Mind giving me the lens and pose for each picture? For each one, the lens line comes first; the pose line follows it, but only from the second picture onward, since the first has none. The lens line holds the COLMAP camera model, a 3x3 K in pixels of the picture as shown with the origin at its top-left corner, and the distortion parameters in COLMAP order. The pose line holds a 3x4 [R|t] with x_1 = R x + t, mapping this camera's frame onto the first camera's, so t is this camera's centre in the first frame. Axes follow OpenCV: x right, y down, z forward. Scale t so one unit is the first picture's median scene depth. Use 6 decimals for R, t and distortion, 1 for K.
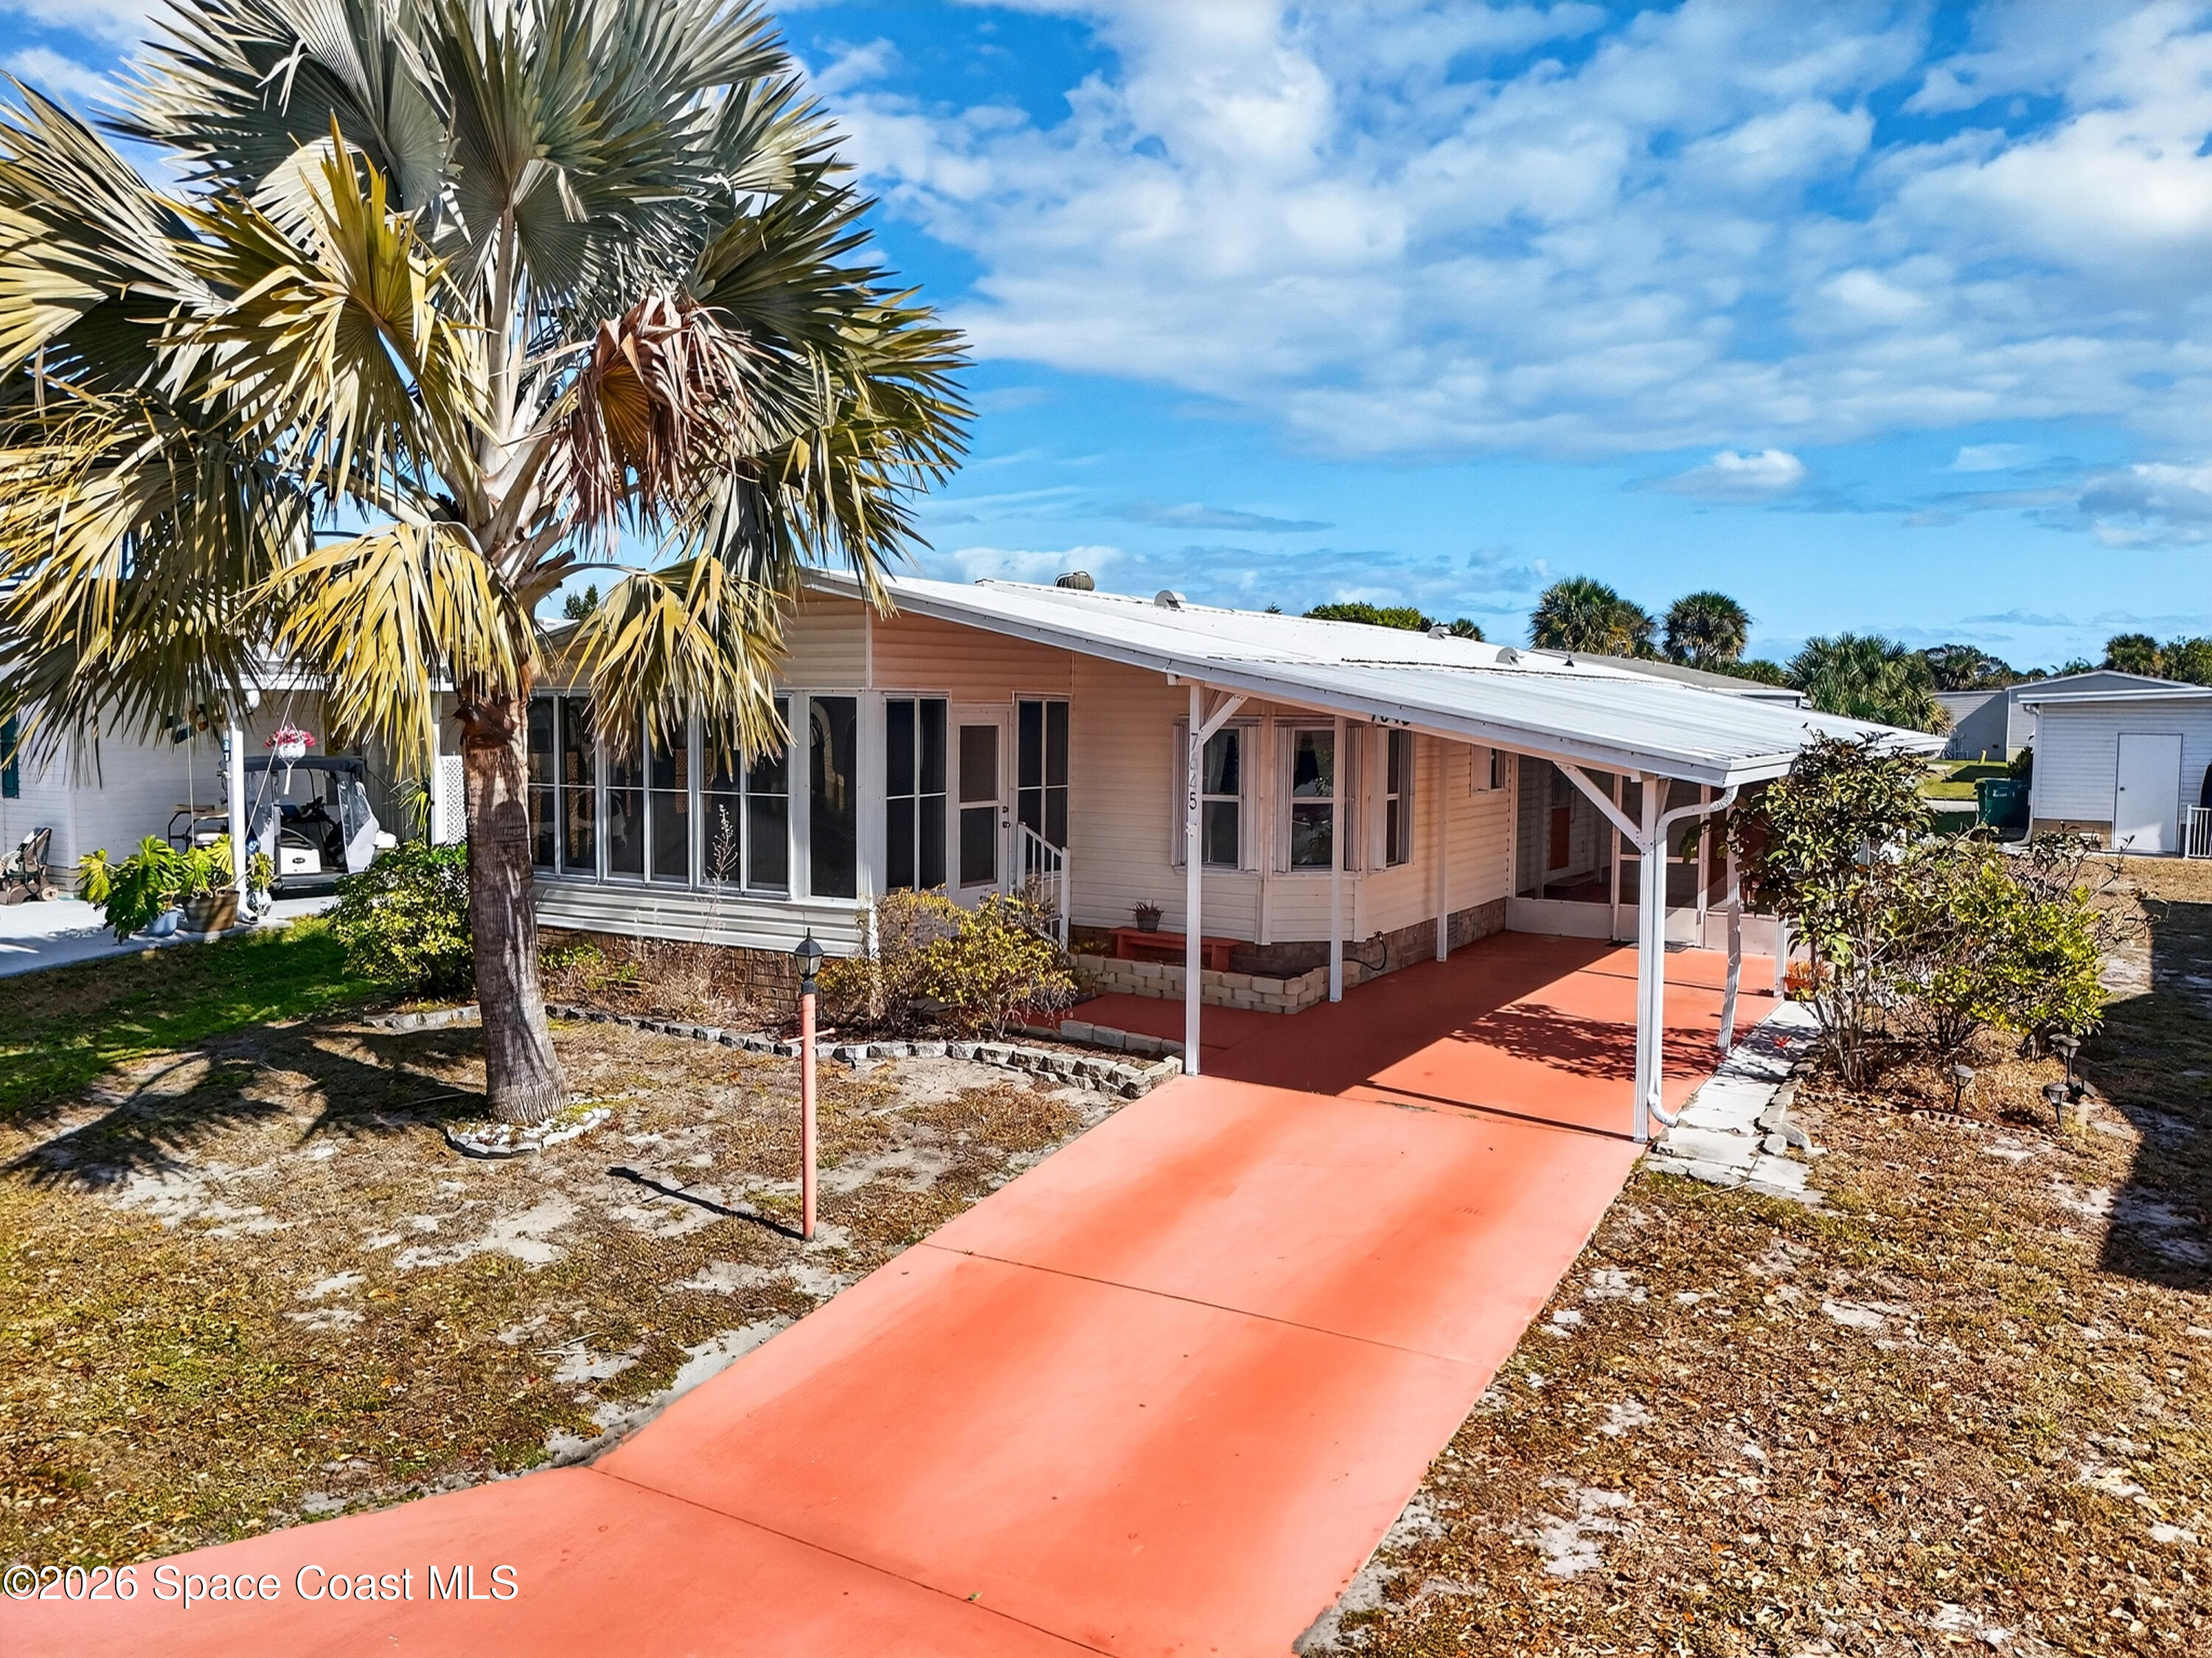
lens RADIAL K [[1674.0, 0, 1109.2], [0, 1674.0, 867.2], [0, 0, 1]] dist [0.042005, -0.001065]
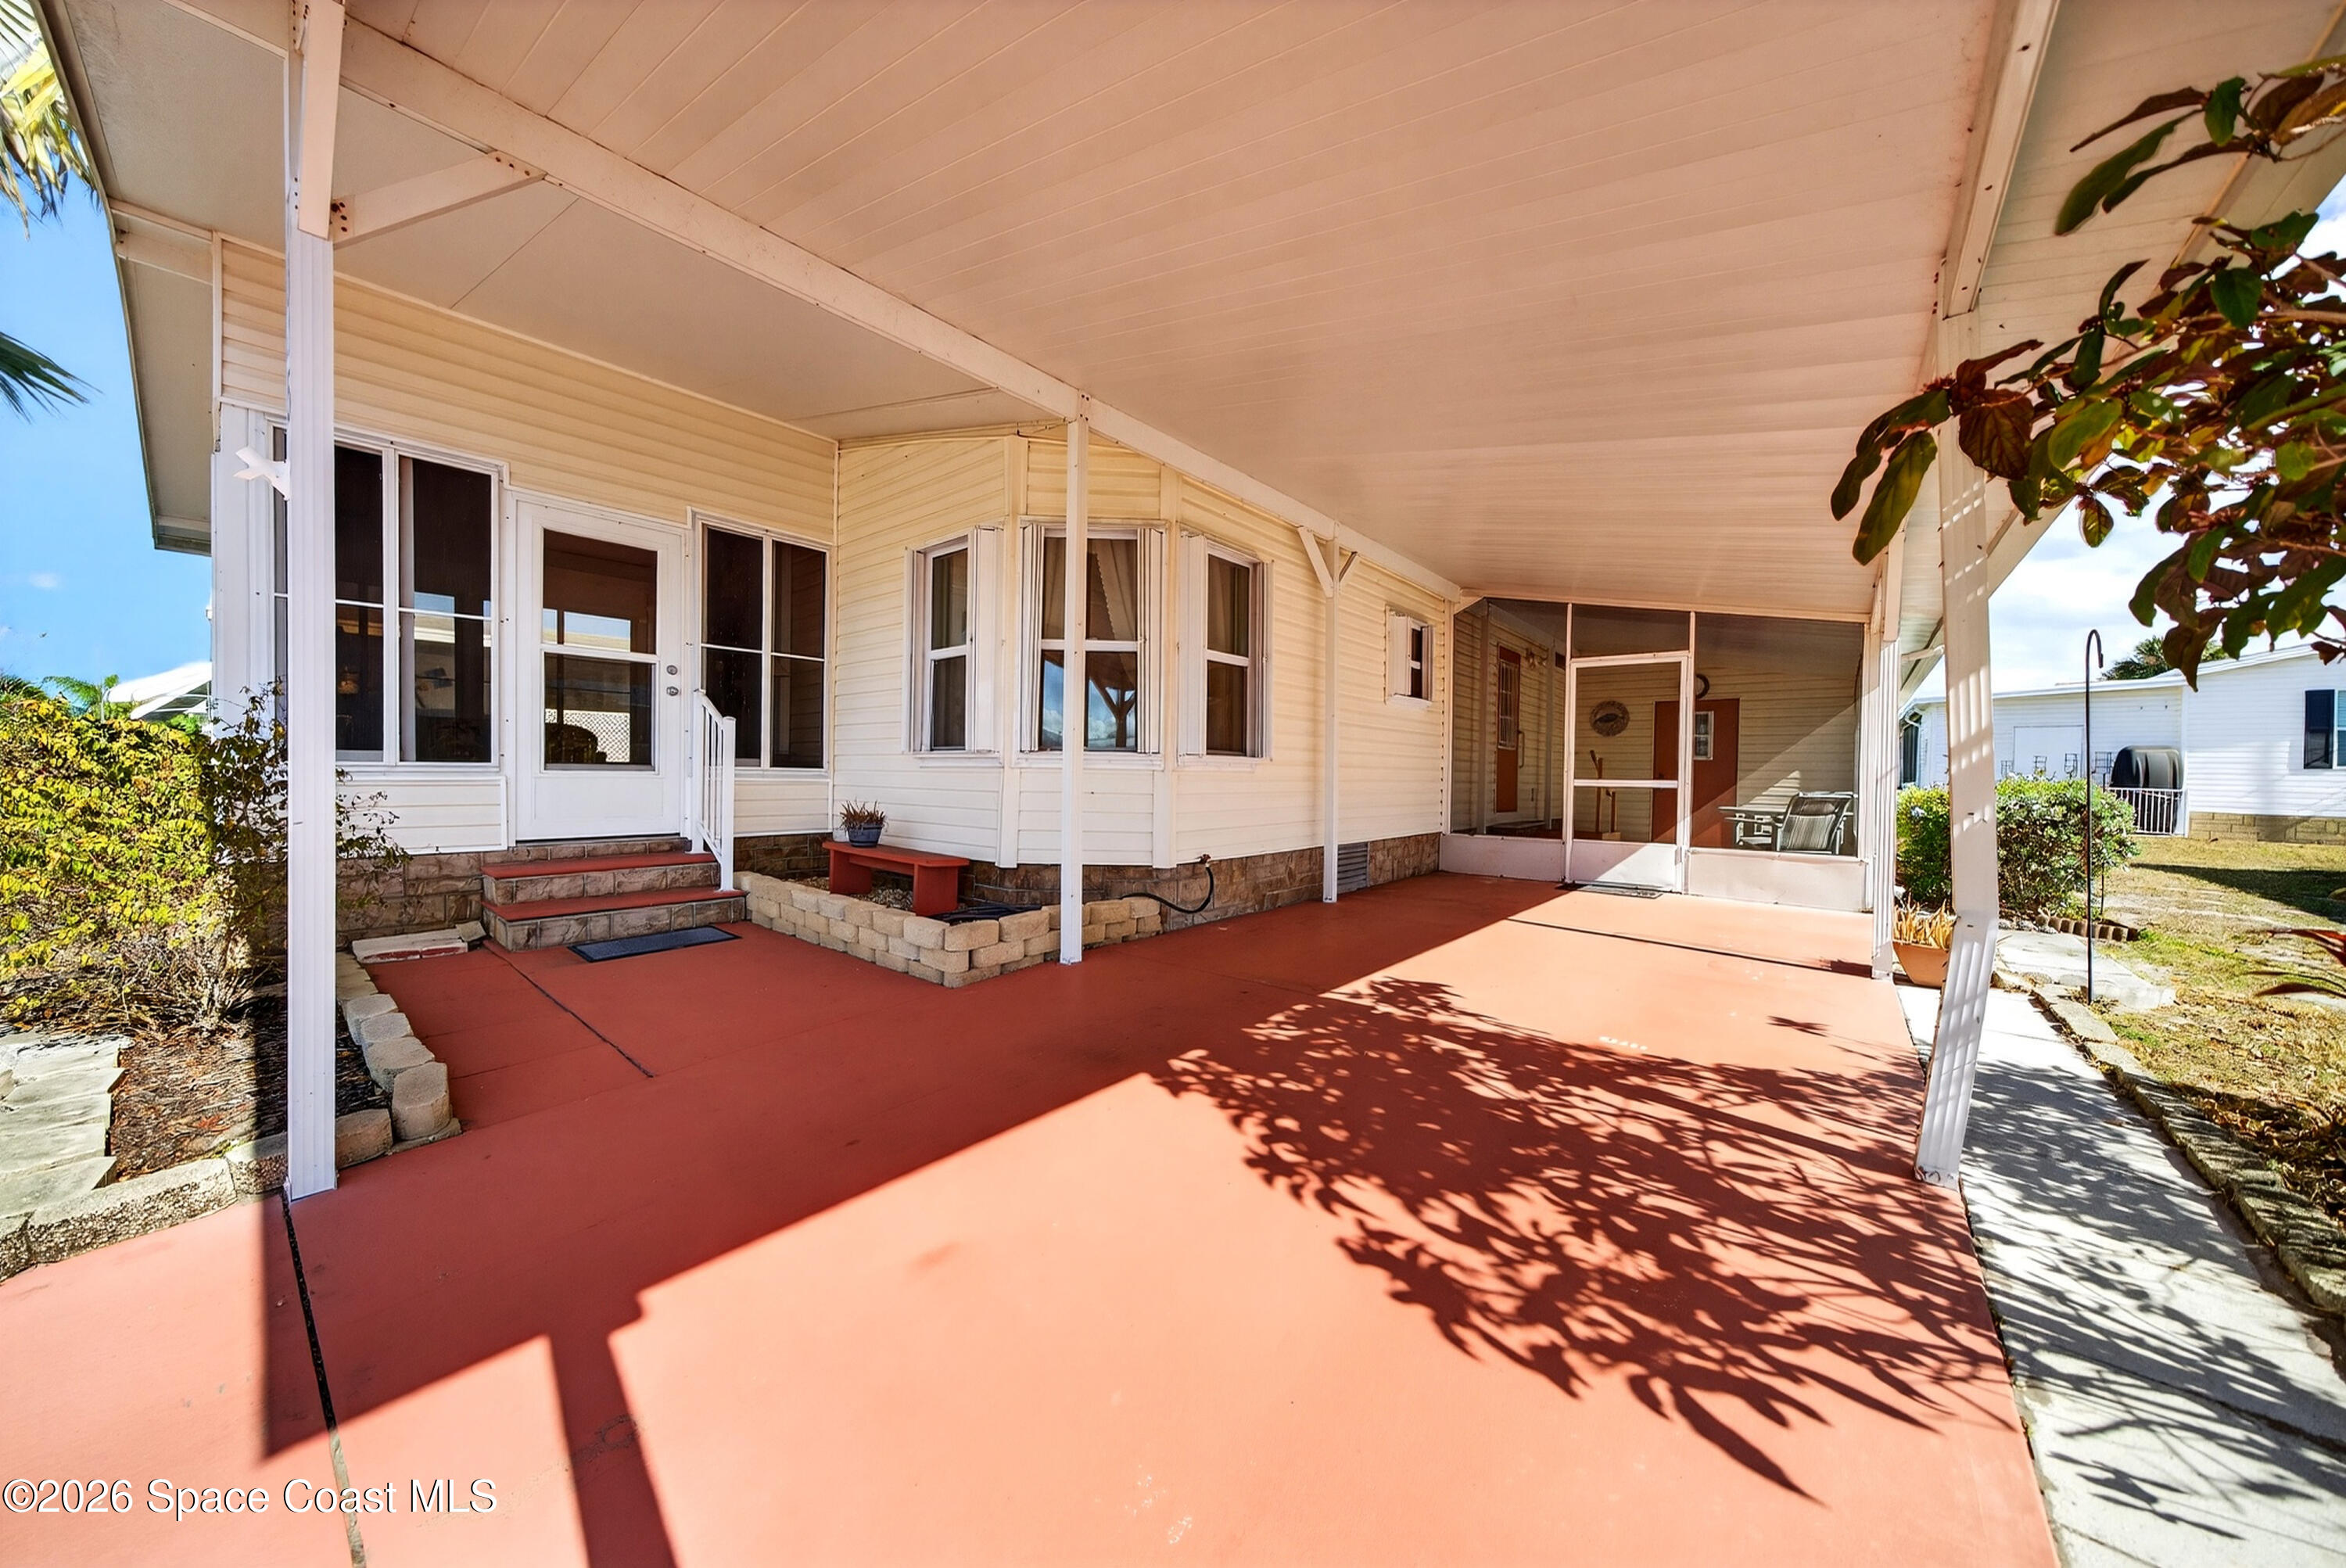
lens RADIAL K [[771.6, 0, 1173.0], [0, 771.6, 784.0], [0, 0, 1]] dist [0.000361, 0.000032]
pose [[0.985619, 0.013885, -0.168409, 0.251582], [-0.025756, 0.997318, -0.068512, 0.038738], [0.167006, 0.071864, 0.983333, 0.847259]]
